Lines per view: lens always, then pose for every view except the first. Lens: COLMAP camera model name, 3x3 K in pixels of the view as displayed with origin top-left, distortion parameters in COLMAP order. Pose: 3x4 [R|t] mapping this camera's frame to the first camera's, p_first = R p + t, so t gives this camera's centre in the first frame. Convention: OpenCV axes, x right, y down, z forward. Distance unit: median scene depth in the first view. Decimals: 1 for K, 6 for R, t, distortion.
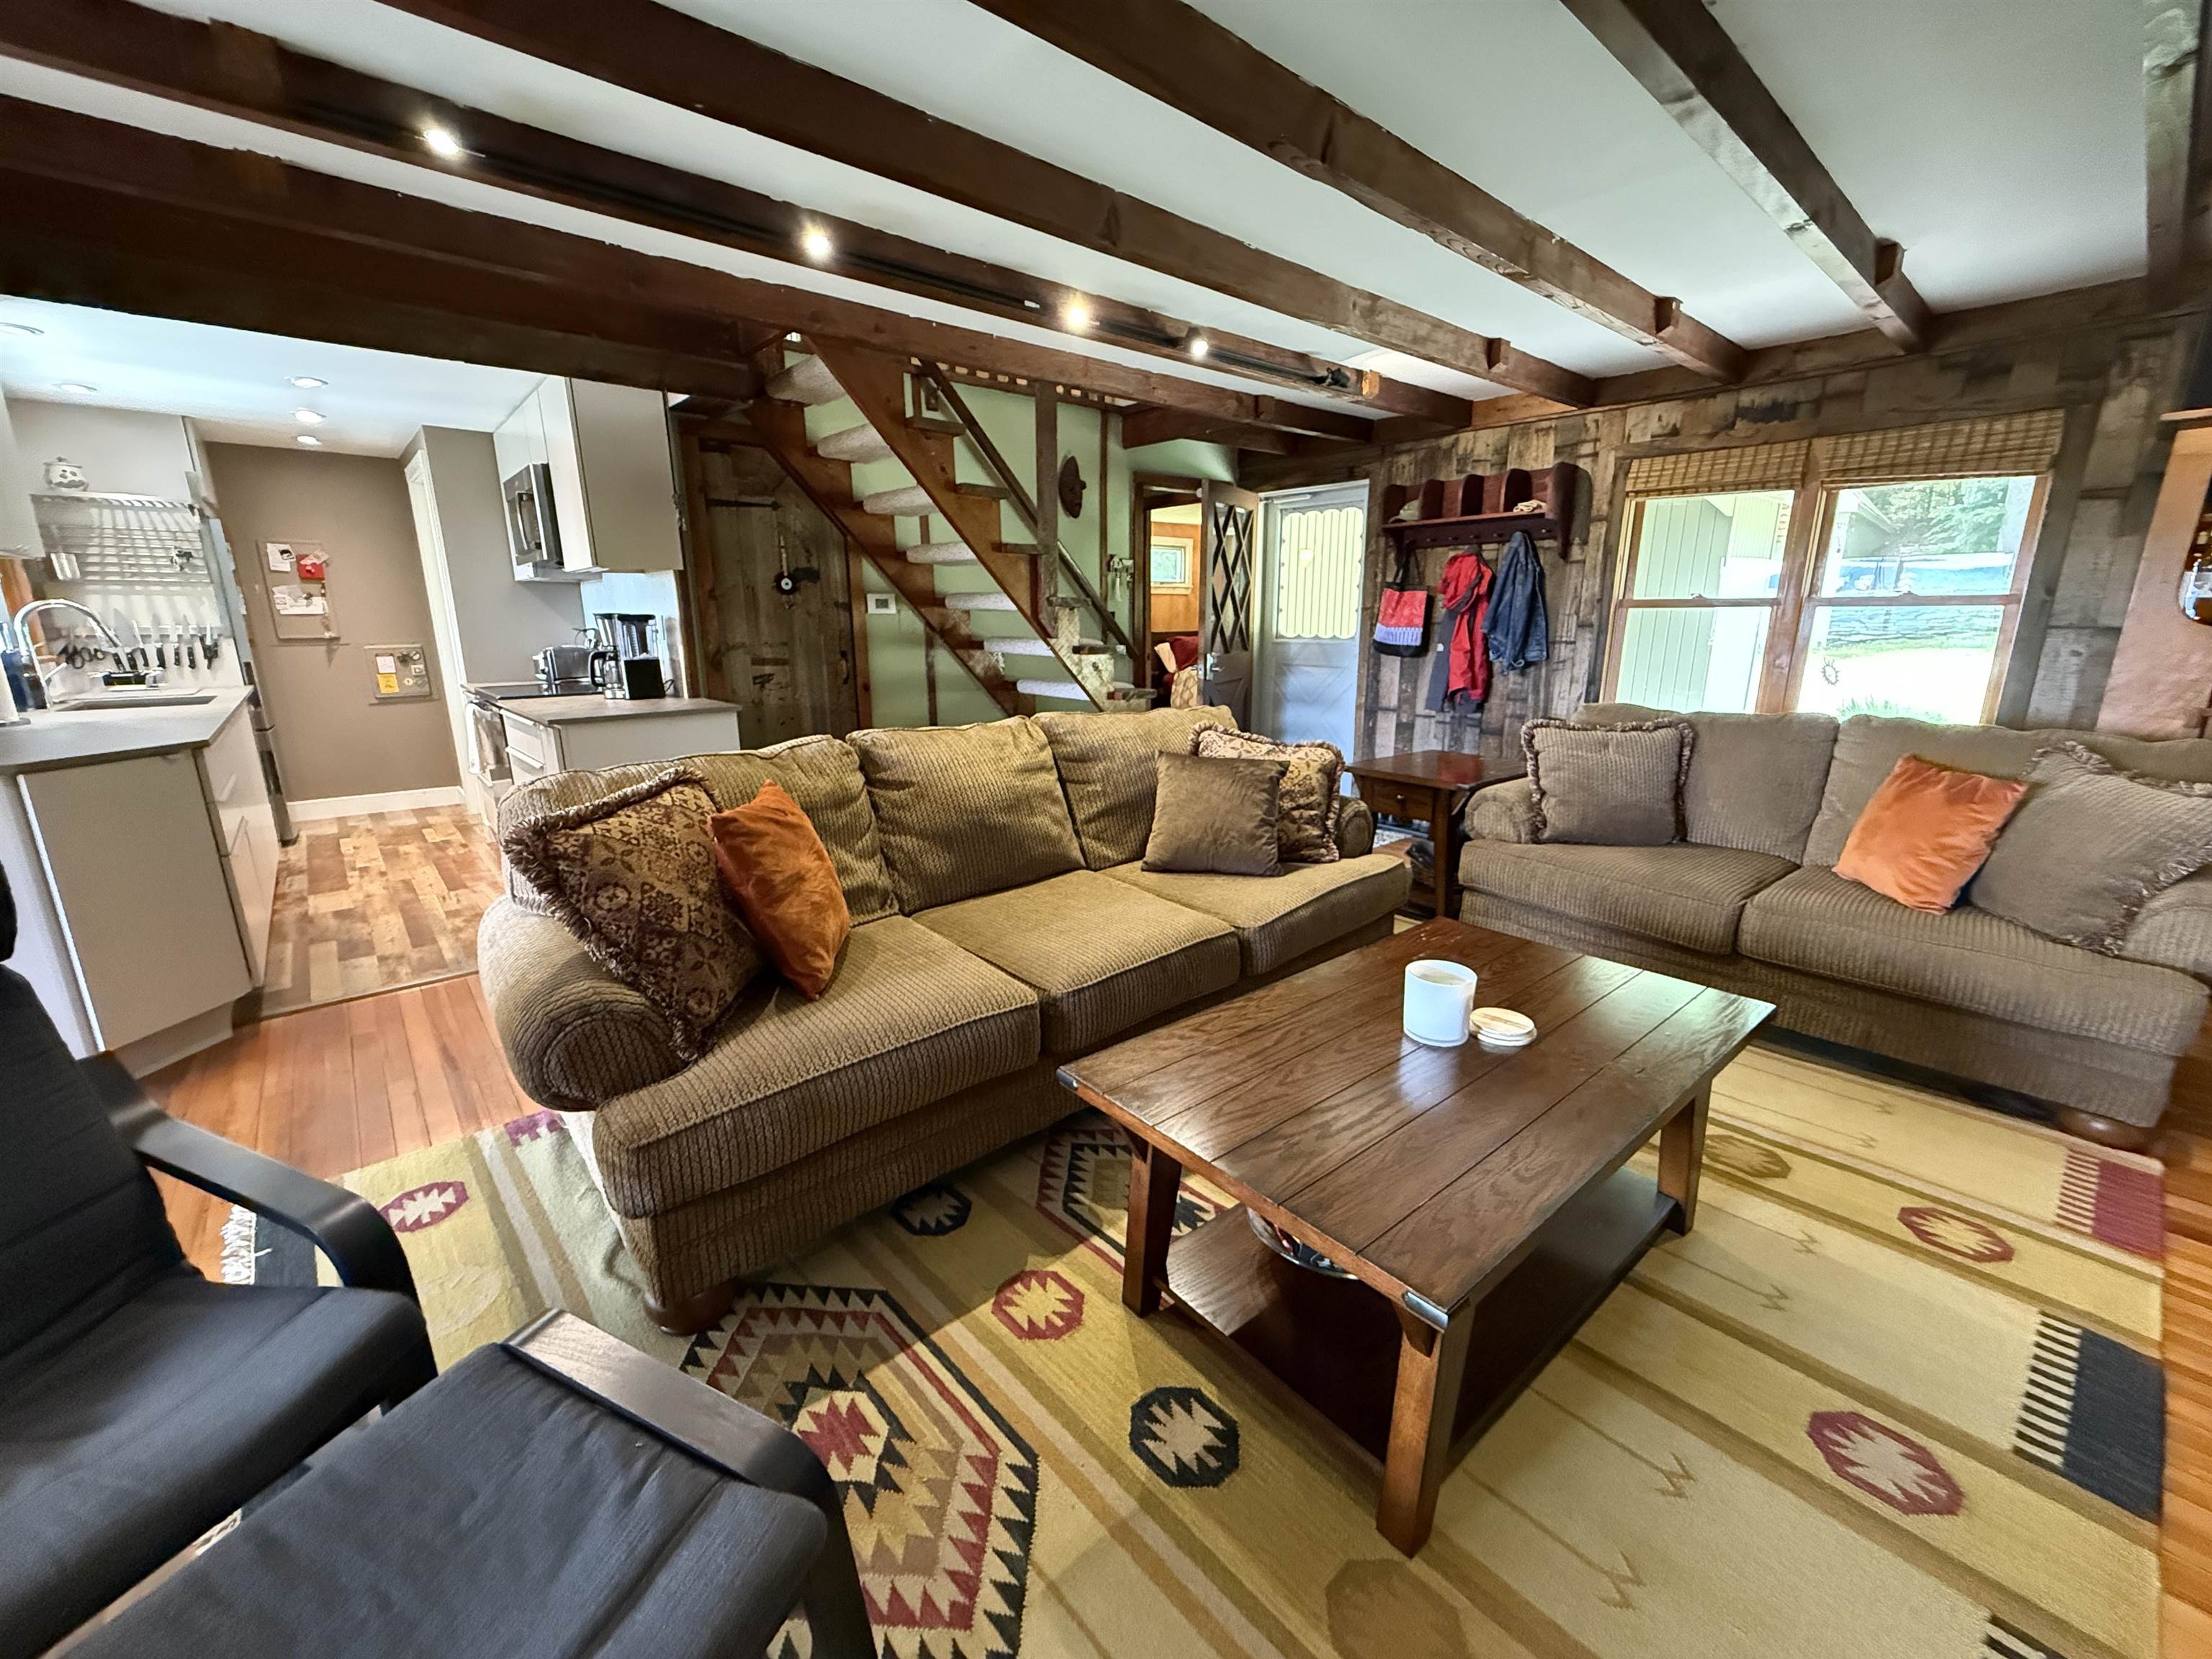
lens RADIAL K [[880.6, 0, 1101.5], [0, 880.6, 830.6], [0, 0, 1]] dist [0.003091, 0.000196]
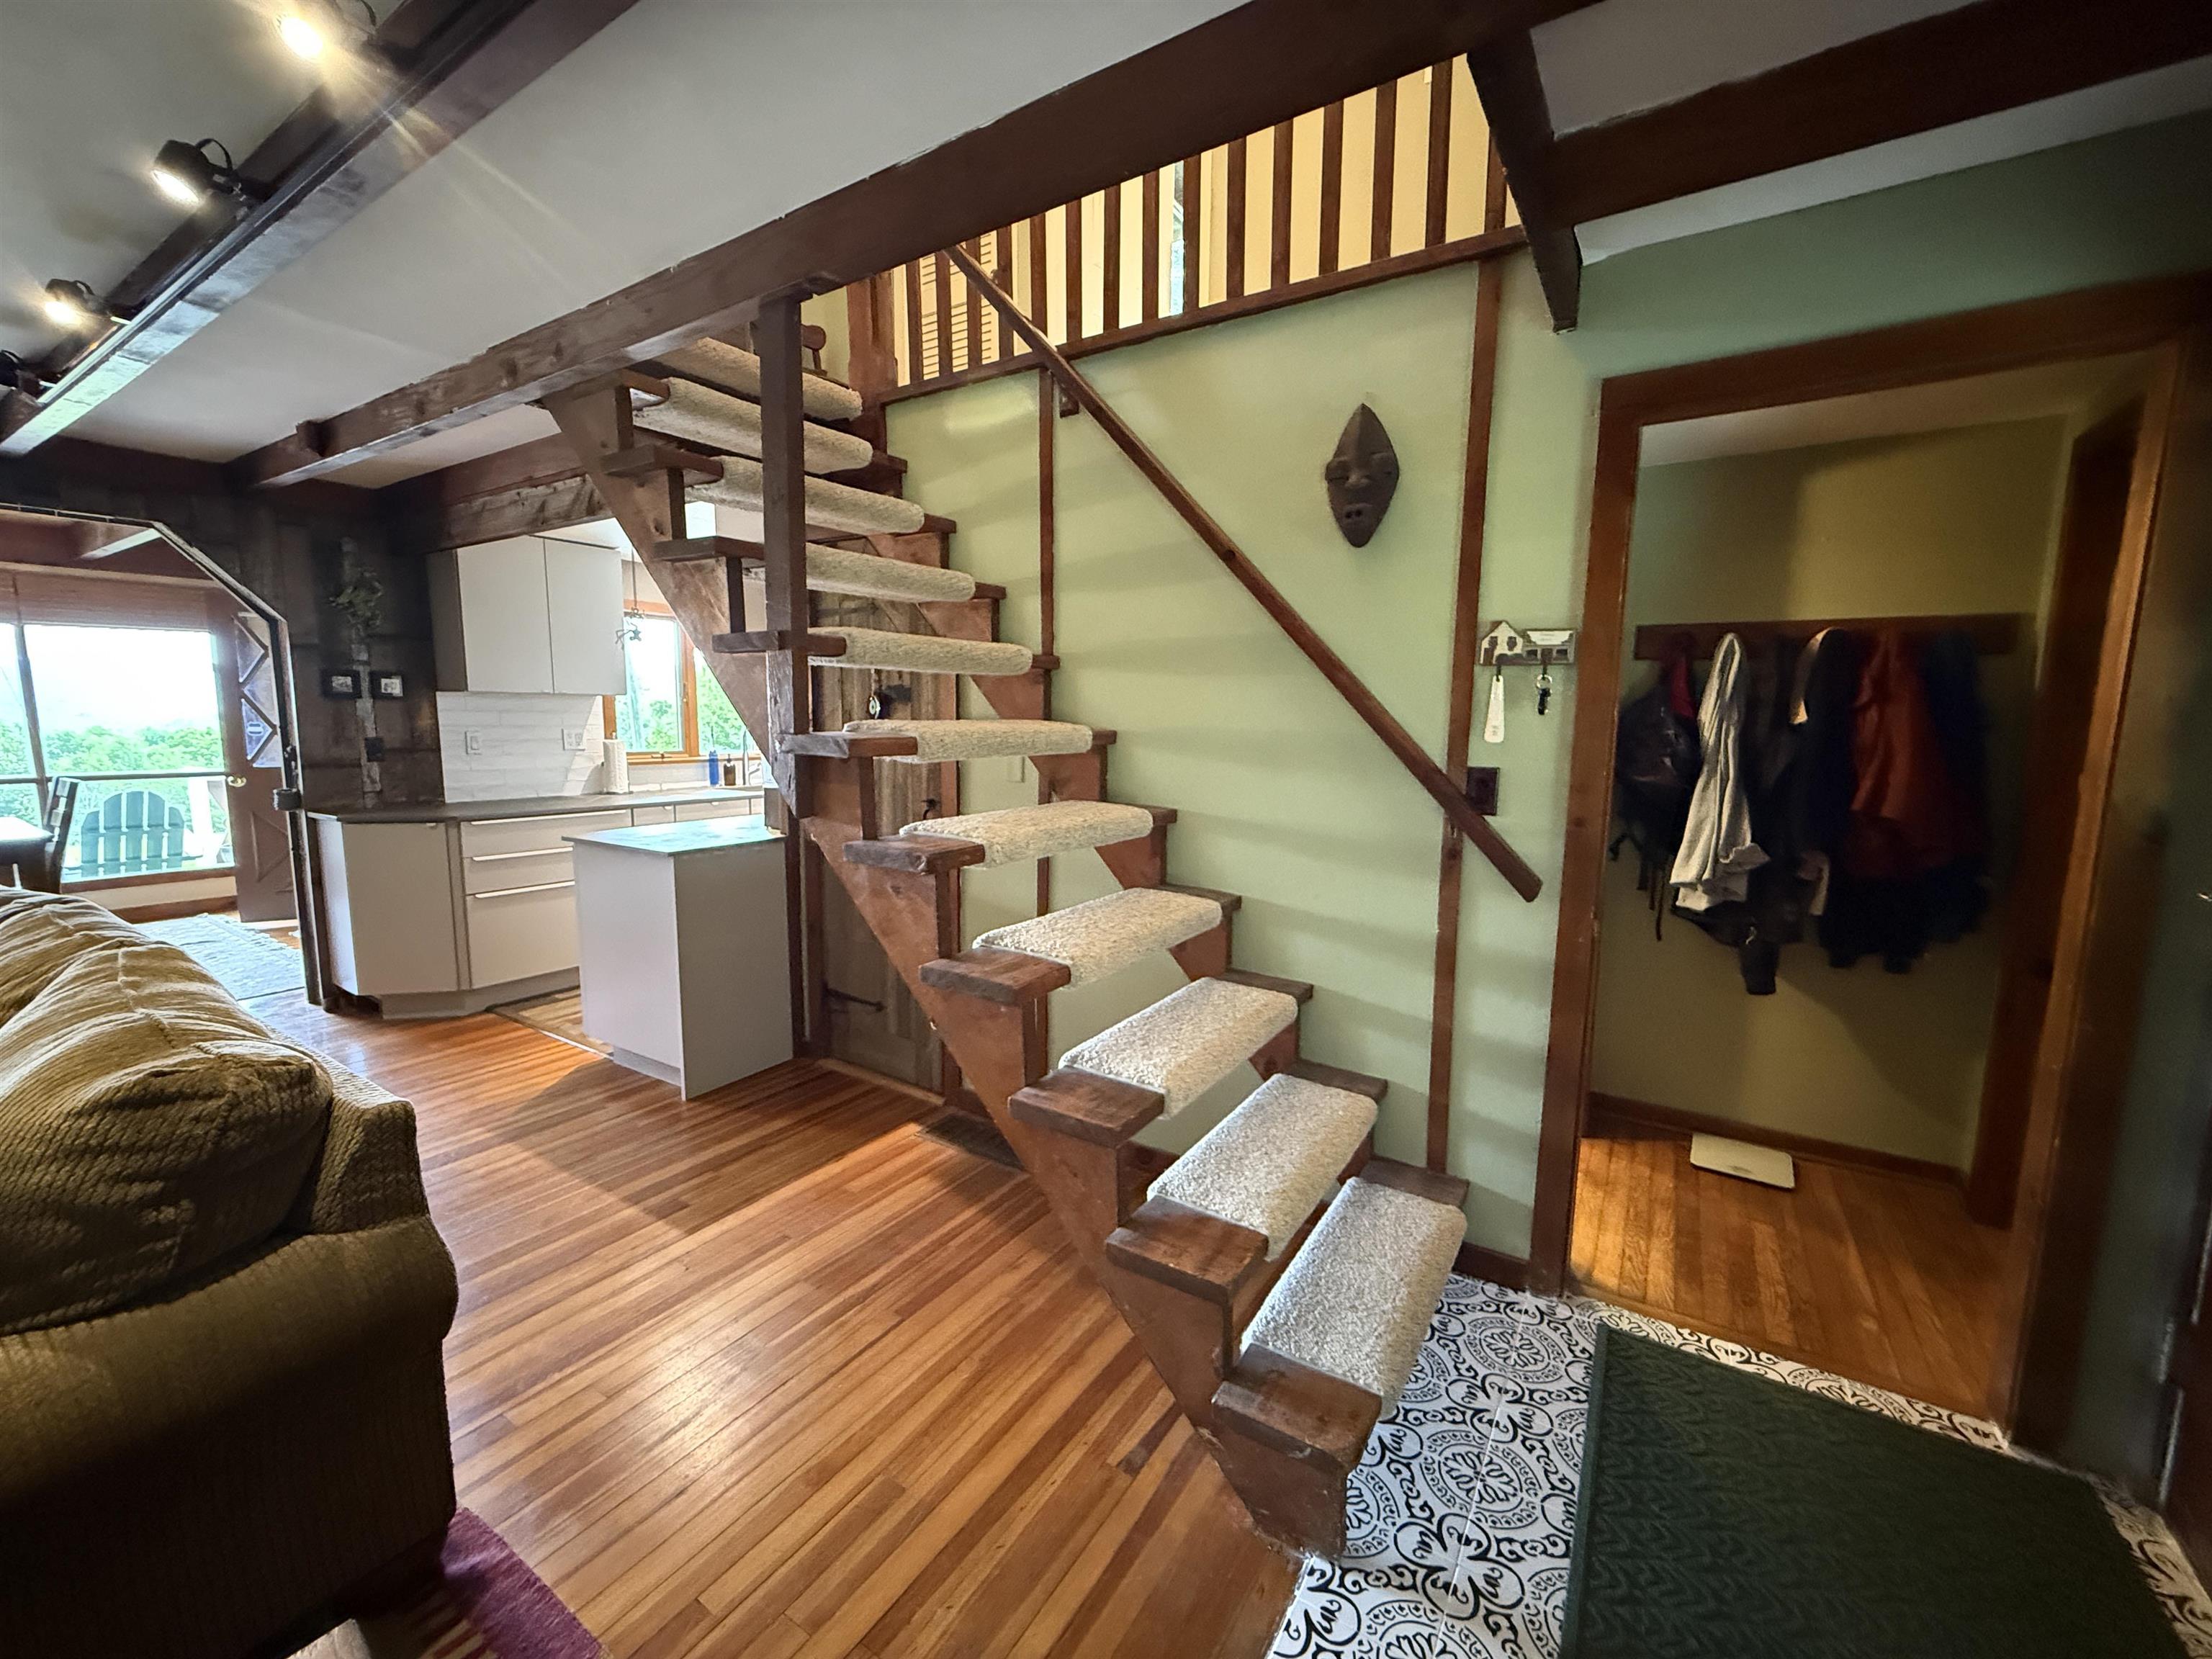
lens RADIAL K [[880.6, 0, 1101.5], [0, 880.6, 830.6], [0, 0, 1]] dist [0.003091, 0.000196]
pose [[0.281431, 0.131387, -0.950544, 0.411674], [-0.244865, 0.967621, 0.061249, -0.257995], [0.927813, 0.215517, 0.304491, 0.927920]]
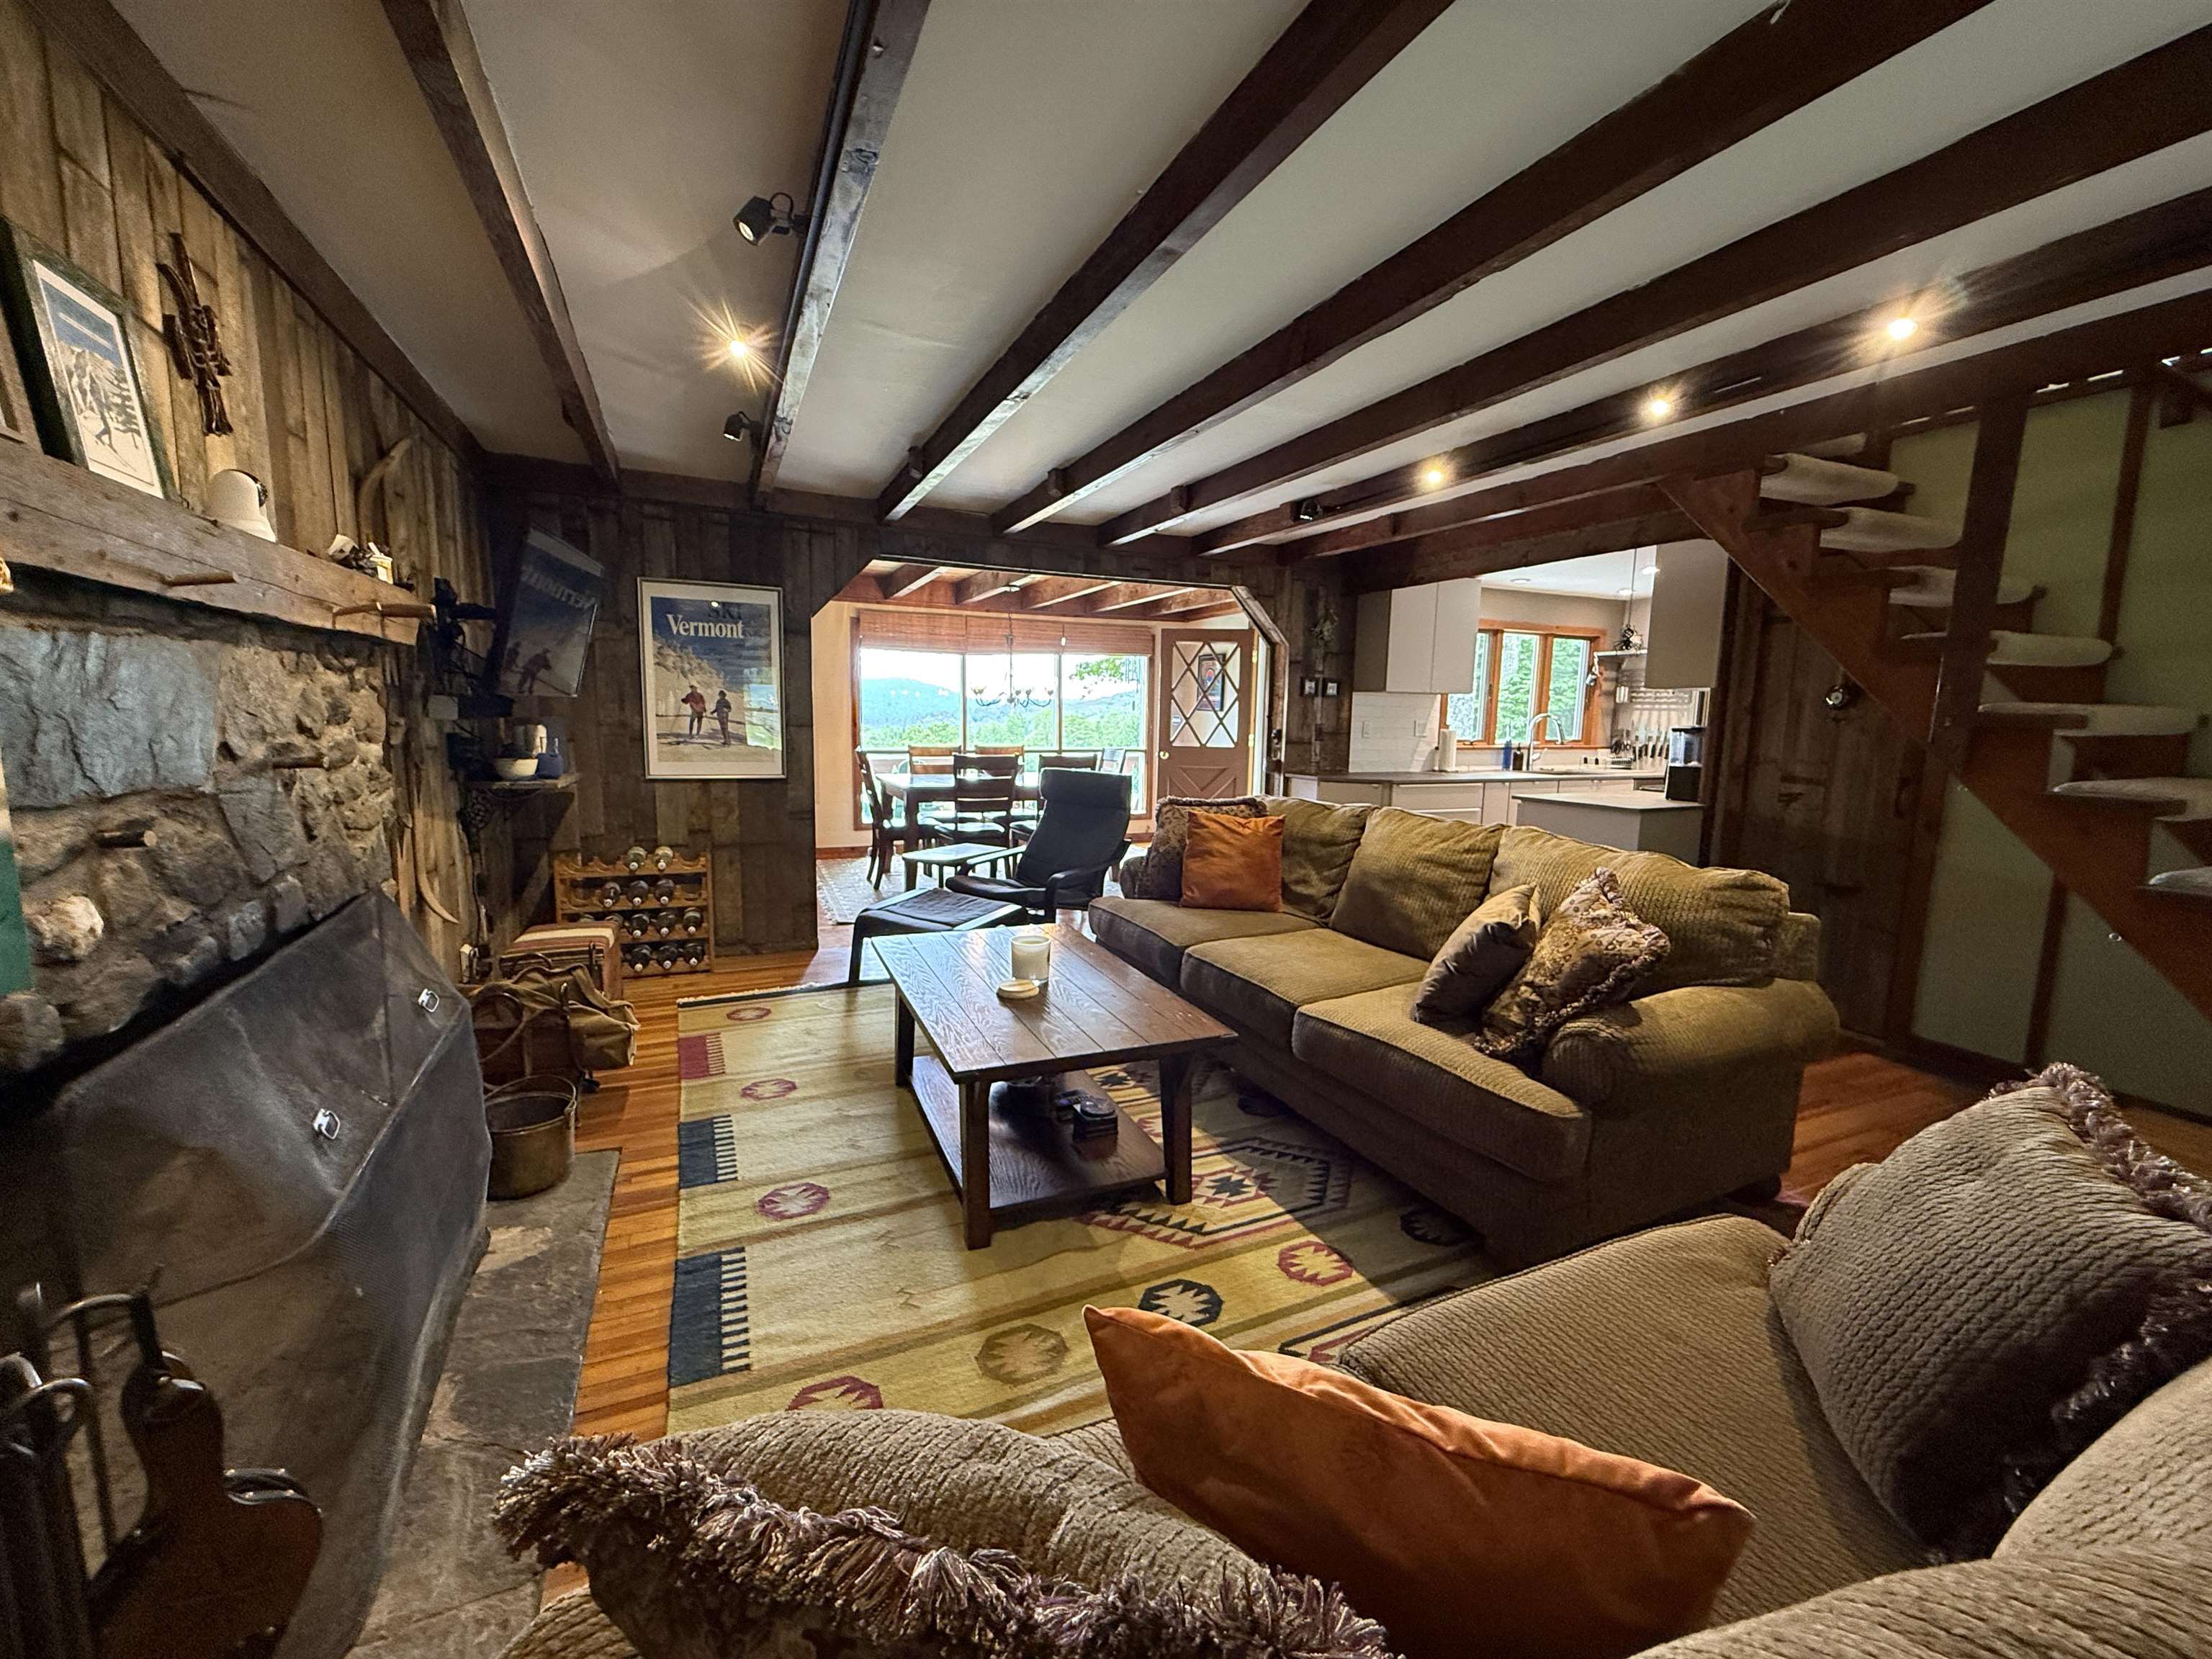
lens RADIAL K [[880.6, 0, 1101.5], [0, 880.6, 830.6], [0, 0, 1]] dist [0.003091, 0.000196]
pose [[-0.286337, 0.127429, -0.949617, 0.685603], [-0.244523, 0.948577, 0.201021, -0.141658], [0.926401, 0.289763, -0.240453, 0.535580]]
